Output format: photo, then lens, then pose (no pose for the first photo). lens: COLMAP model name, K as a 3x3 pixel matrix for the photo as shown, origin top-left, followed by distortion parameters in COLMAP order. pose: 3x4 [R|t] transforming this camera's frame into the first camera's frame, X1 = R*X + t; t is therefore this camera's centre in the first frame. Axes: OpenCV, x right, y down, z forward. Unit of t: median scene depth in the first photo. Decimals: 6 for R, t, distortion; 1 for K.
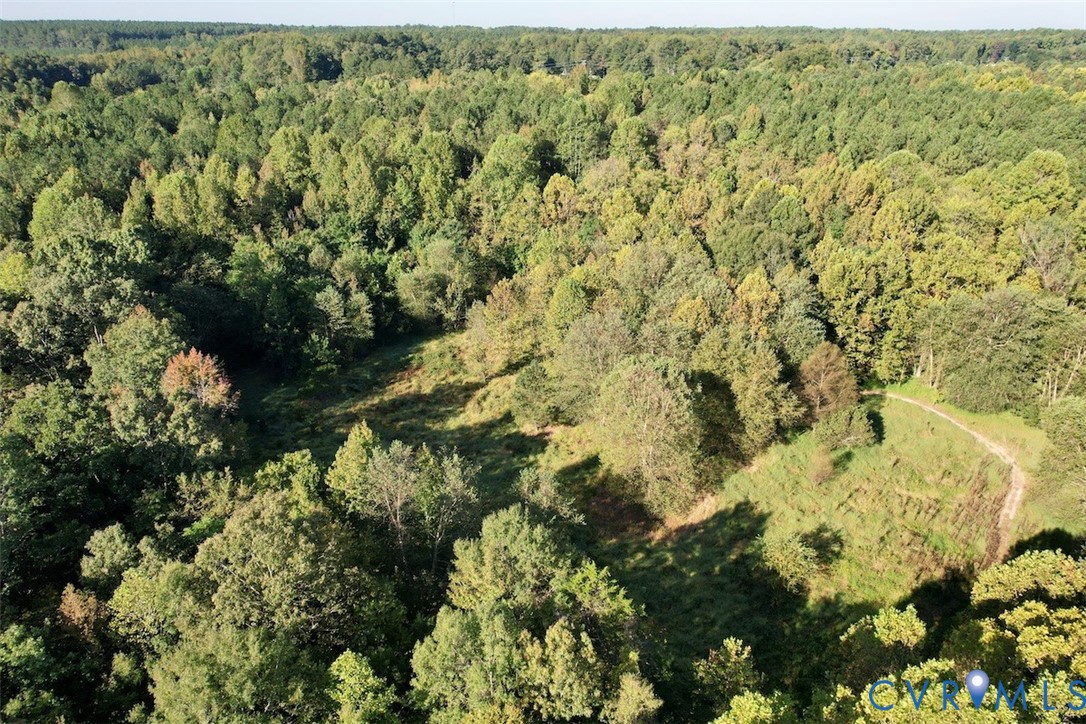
lens RADIAL K [[663.7, 0, 549.7], [0, 663.7, 360.9], [0, 0, 1]] dist [-0.061054, 0.051532]
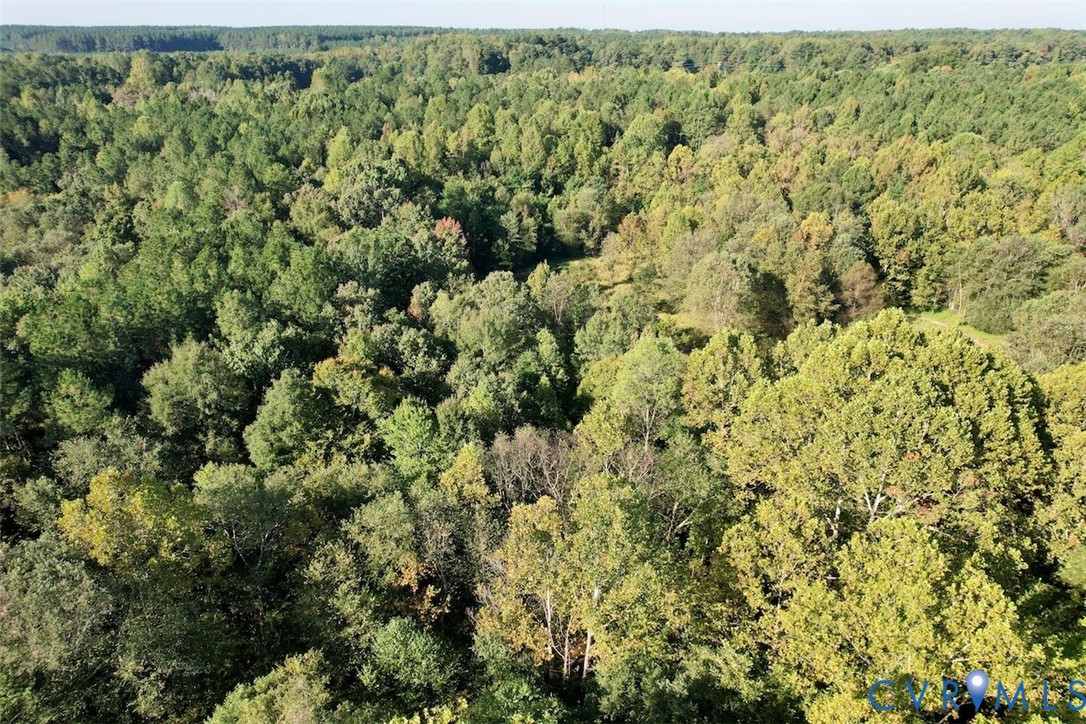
lens RADIAL K [[637.2, 0, 543.0], [0, 637.2, 362.0], [0, 0, 1]] dist [-0.062712, 0.051638]
pose [[0.977757, 0.095326, -0.186826, 0.020615], [-0.092509, 0.995428, 0.023757, 0.138546], [0.188236, -0.005945, 0.982106, -0.277036]]
